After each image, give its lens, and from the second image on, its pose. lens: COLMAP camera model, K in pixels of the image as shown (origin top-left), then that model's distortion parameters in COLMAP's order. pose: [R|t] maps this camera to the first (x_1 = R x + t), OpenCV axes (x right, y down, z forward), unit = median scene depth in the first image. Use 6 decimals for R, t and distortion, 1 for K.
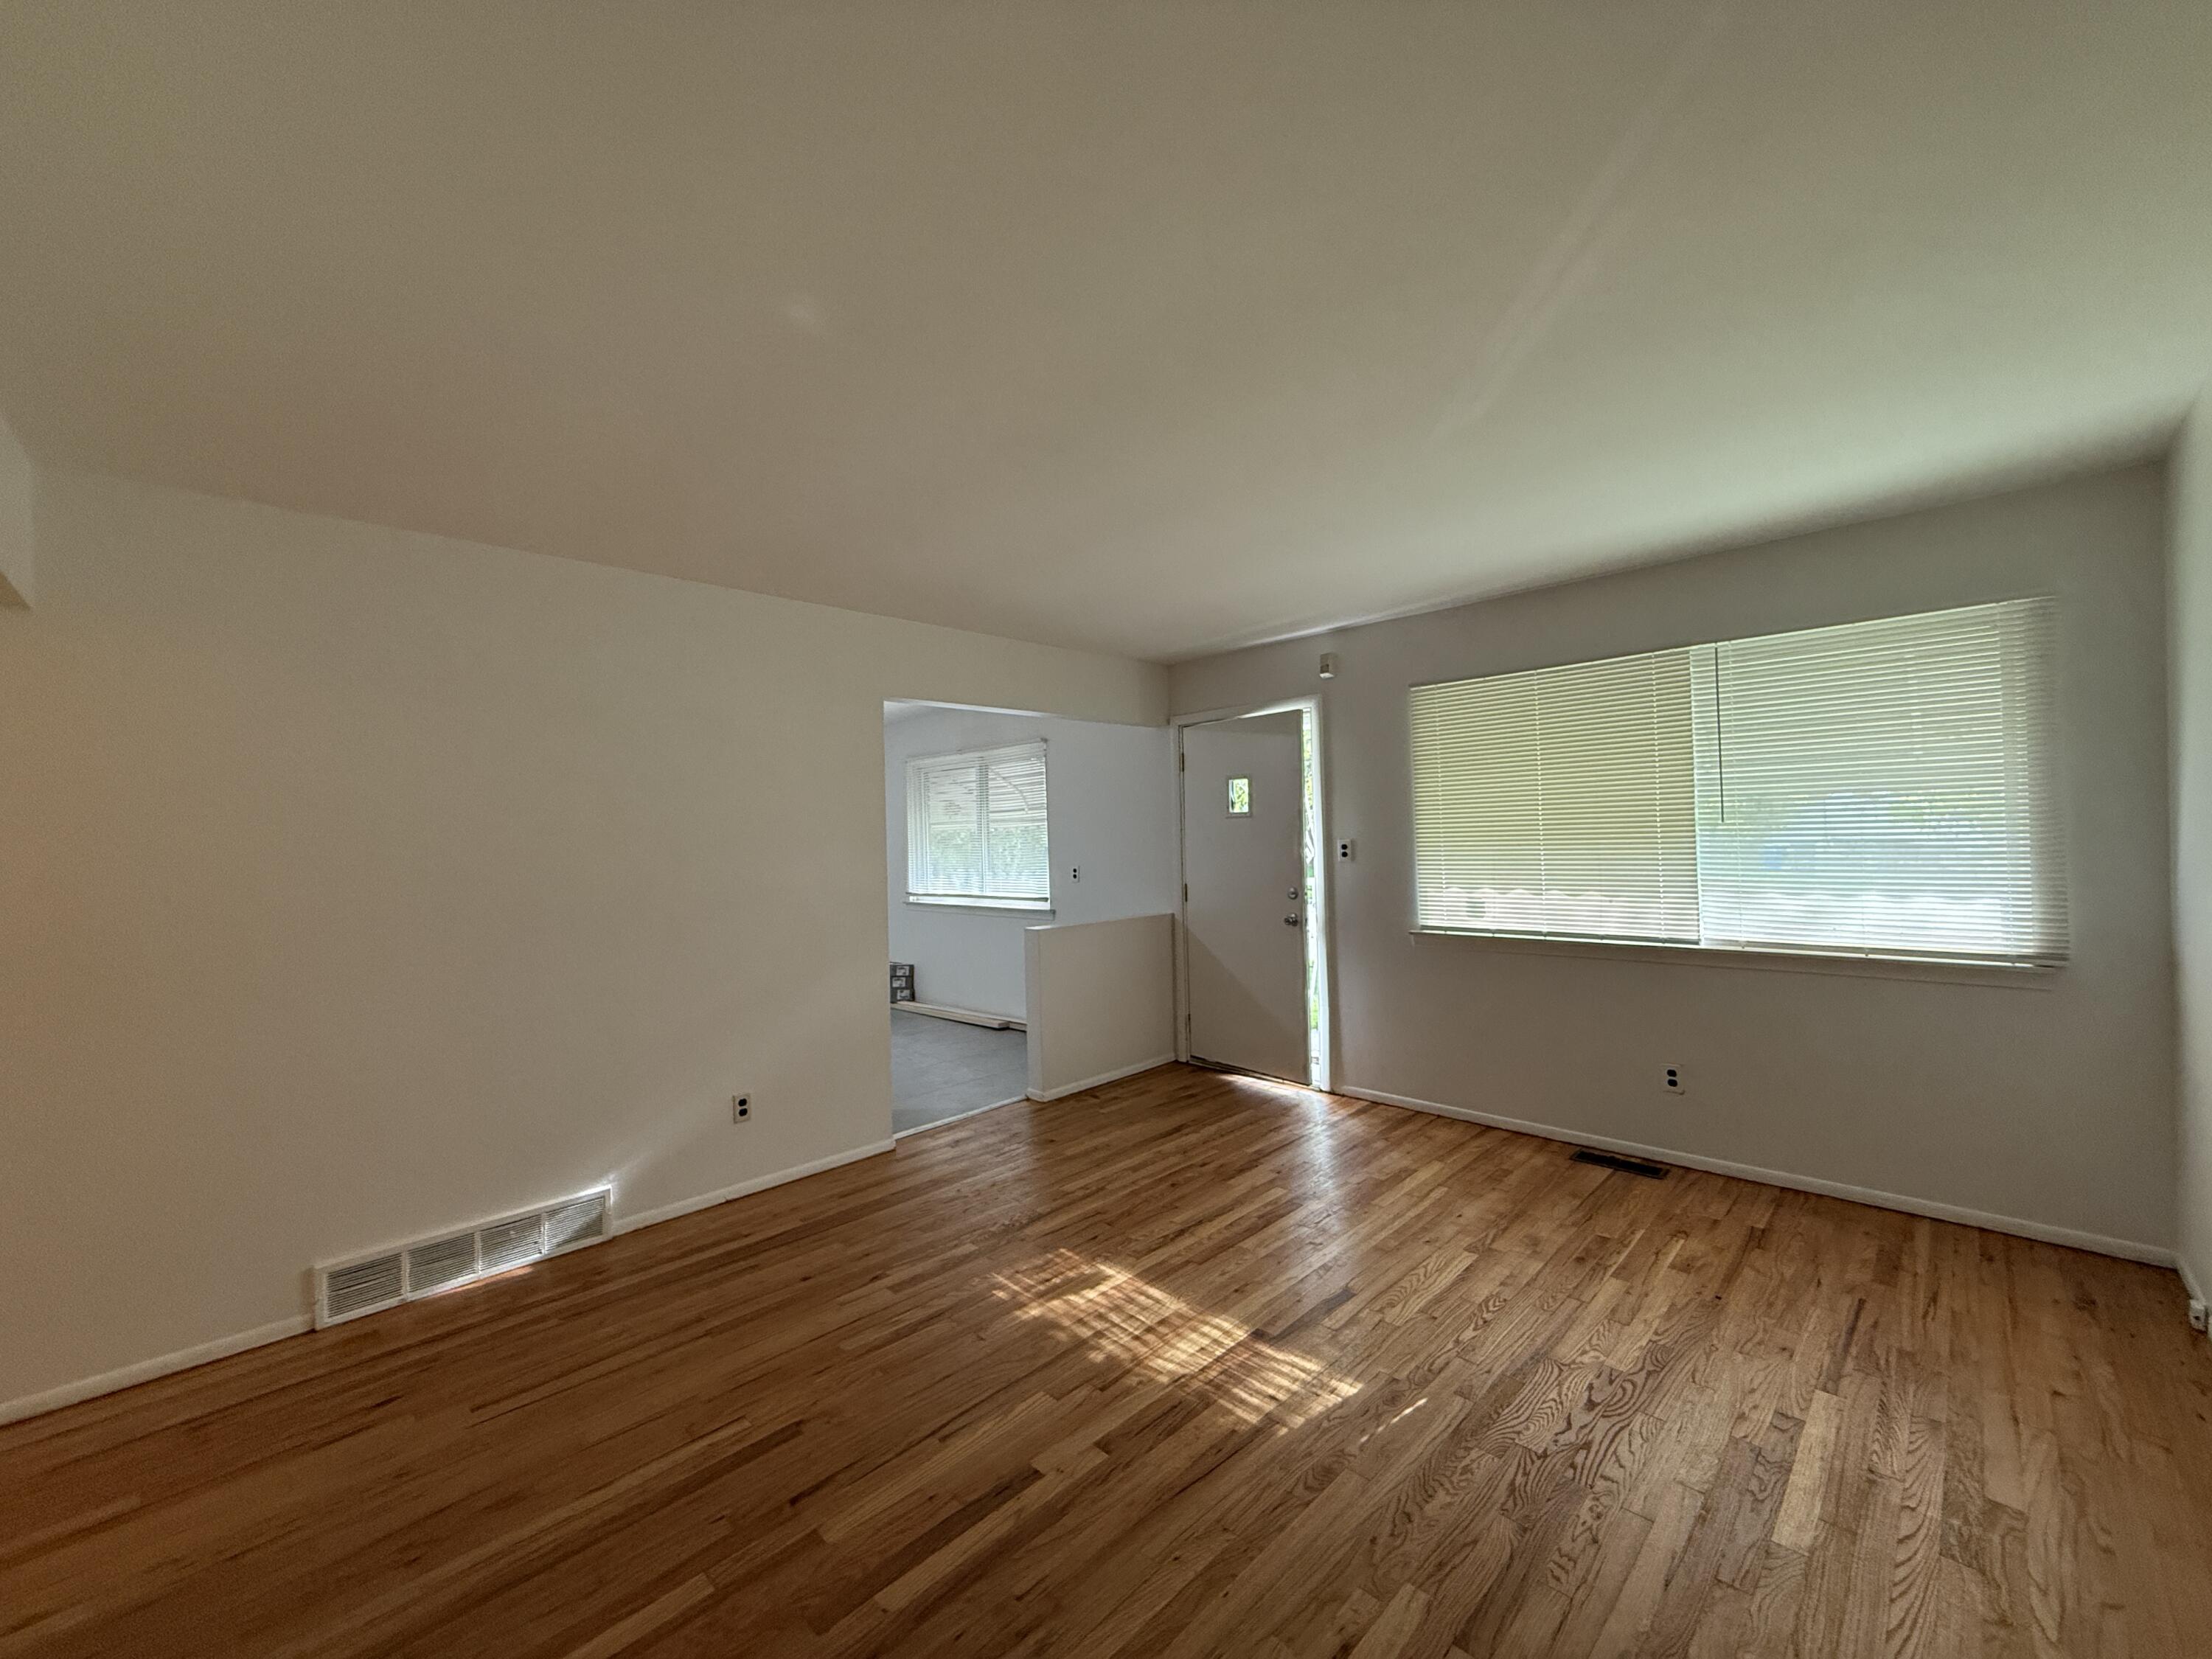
lens RADIAL K [[881.7, 0, 1100.0], [0, 881.7, 827.0], [0, 0, 1]] dist [0.002912, -0.000609]
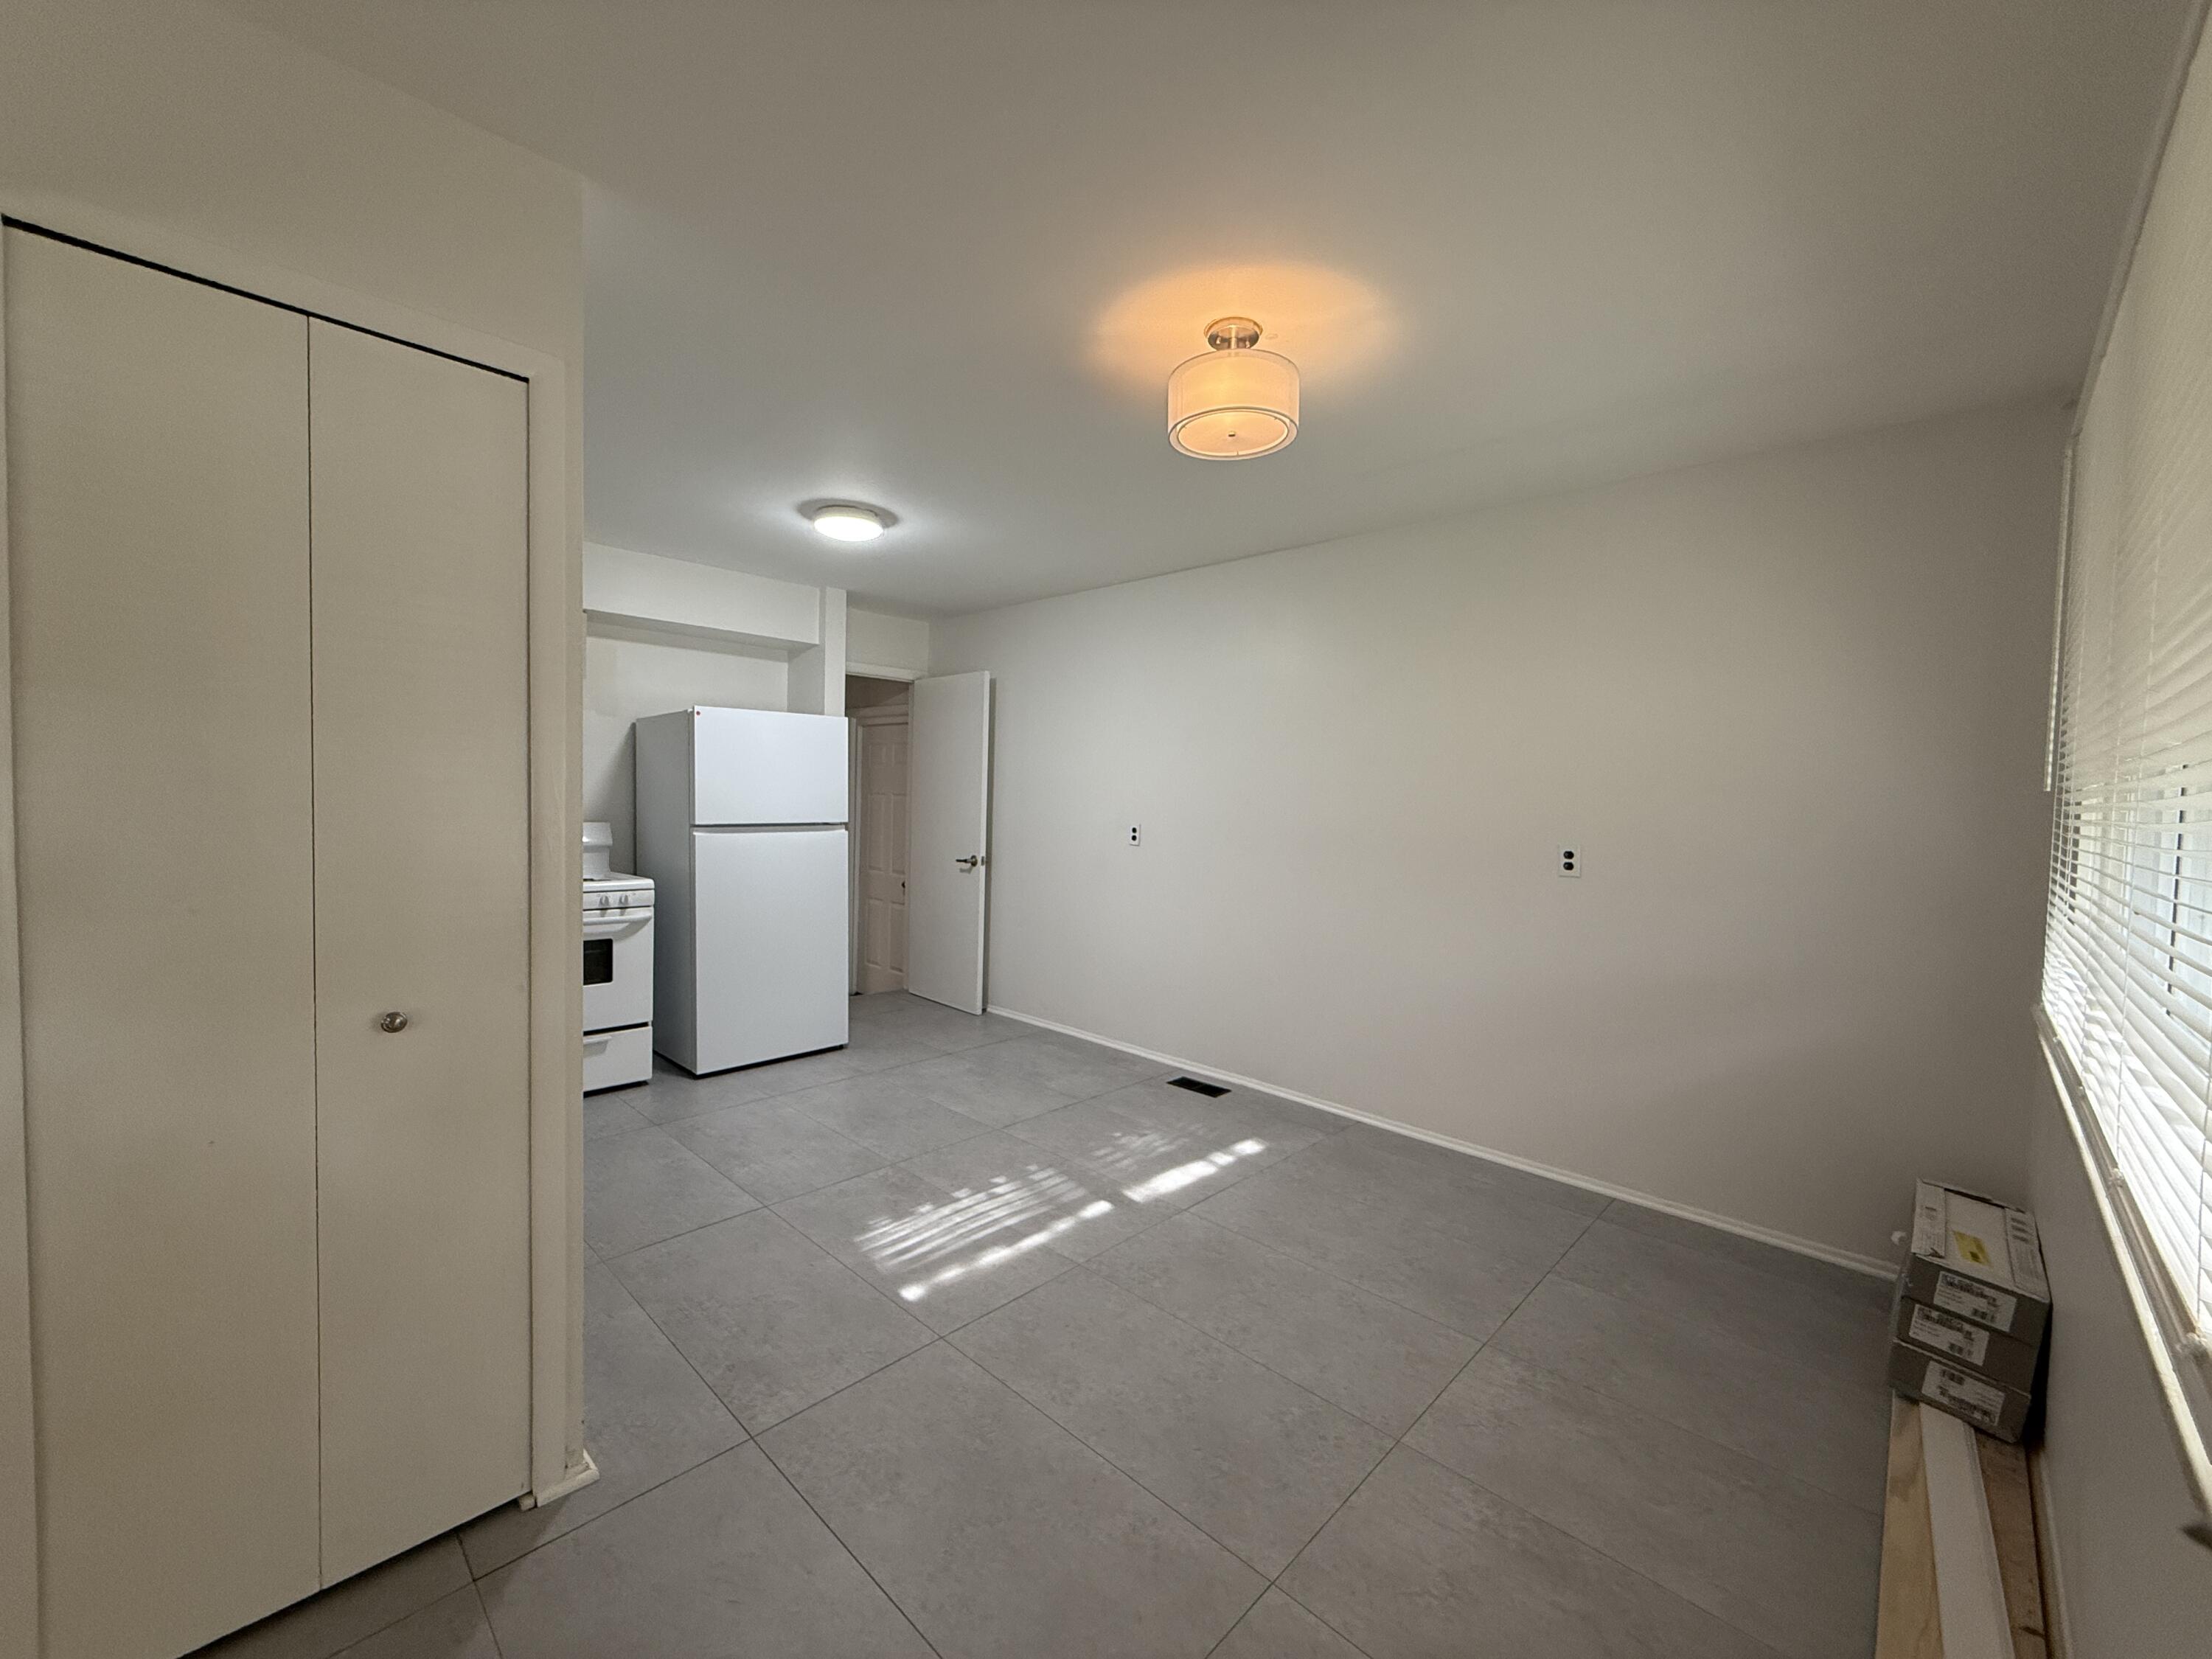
lens RADIAL K [[881.7, 0, 1100.0], [0, 881.7, 827.0], [0, 0, 1]] dist [0.002912, -0.000609]
pose [[0.012831, 0.064824, -0.997814, 0.031783], [-0.014365, 0.997805, 0.064639, 0.034258], [0.999814, 0.013505, 0.013734, 1.595902]]
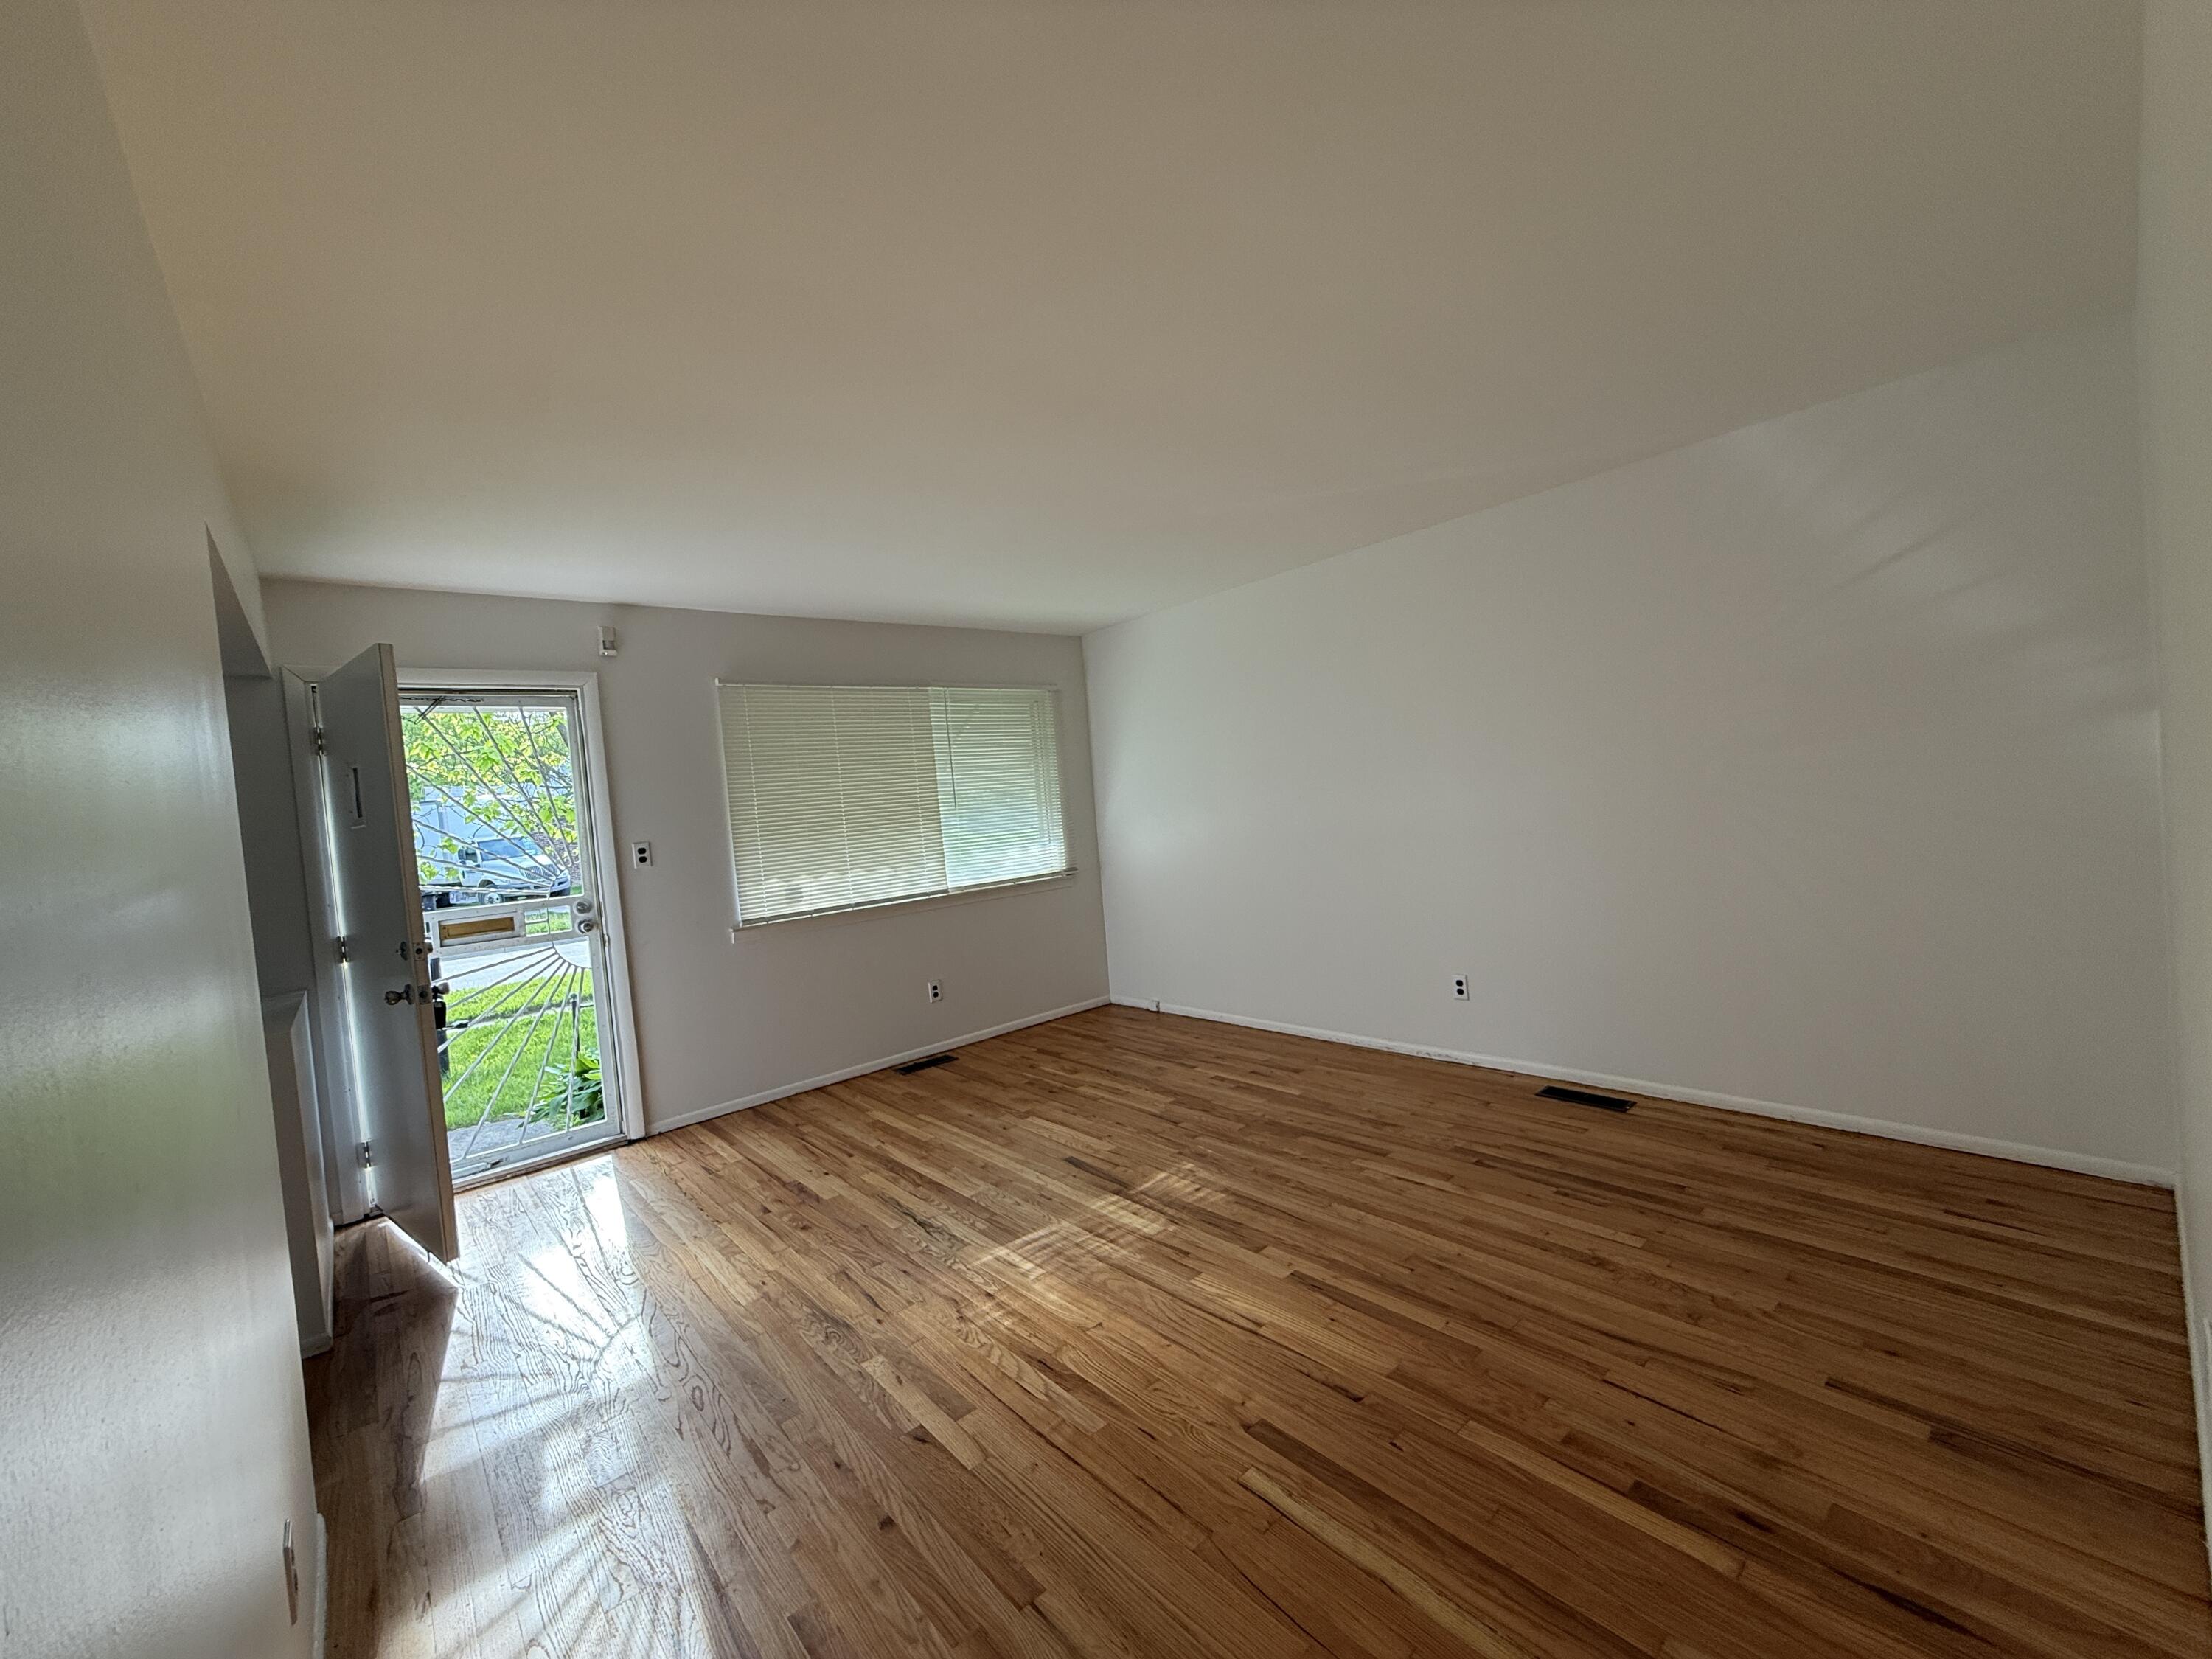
lens RADIAL K [[881.7, 0, 1100.0], [0, 881.7, 827.0], [0, 0, 1]] dist [0.002912, -0.000609]
pose [[0.074758, -0.009368, 0.997158, -0.754074], [0.074275, 0.997231, 0.003800, 0.038883], [-0.994432, 0.073780, 0.075247, 0.636175]]
